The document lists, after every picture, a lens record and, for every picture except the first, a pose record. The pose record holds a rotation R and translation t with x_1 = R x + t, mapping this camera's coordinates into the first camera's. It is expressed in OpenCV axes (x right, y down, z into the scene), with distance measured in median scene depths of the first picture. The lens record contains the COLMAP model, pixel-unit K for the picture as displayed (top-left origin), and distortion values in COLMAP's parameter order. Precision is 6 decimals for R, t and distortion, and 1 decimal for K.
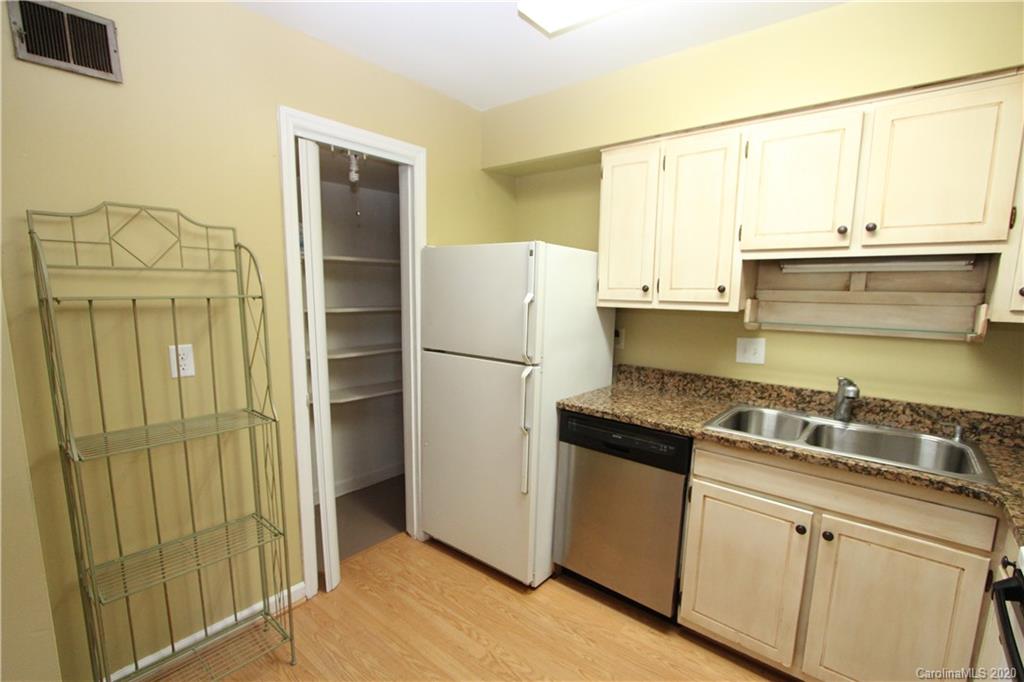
lens RADIAL K [[476.2, 0, 509.7], [0, 476.2, 342.7], [0, 0, 1]] dist [-0.003949, 0.000171]
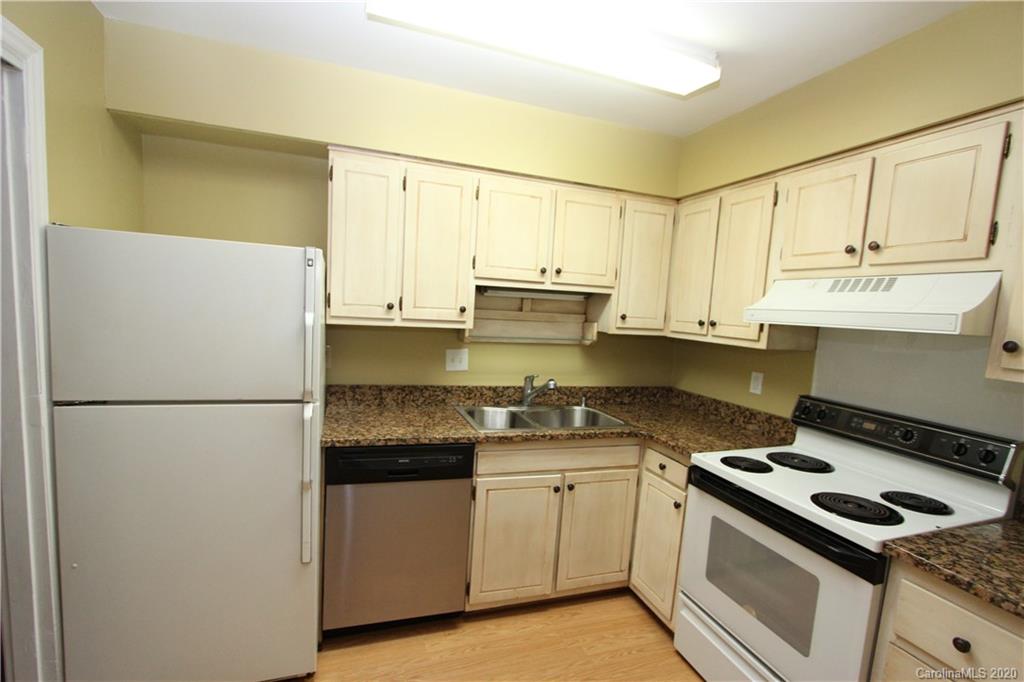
lens RADIAL K [[476.2, 0, 507.7], [0, 476.2, 346.6], [0, 0, 1]] dist [-0.003949, 0.000171]
pose [[0.522603, -0.060585, 0.850421, -0.487726], [0.050457, 0.997921, 0.040087, -0.065171], [-0.851082, 0.021960, 0.524574, 0.314099]]
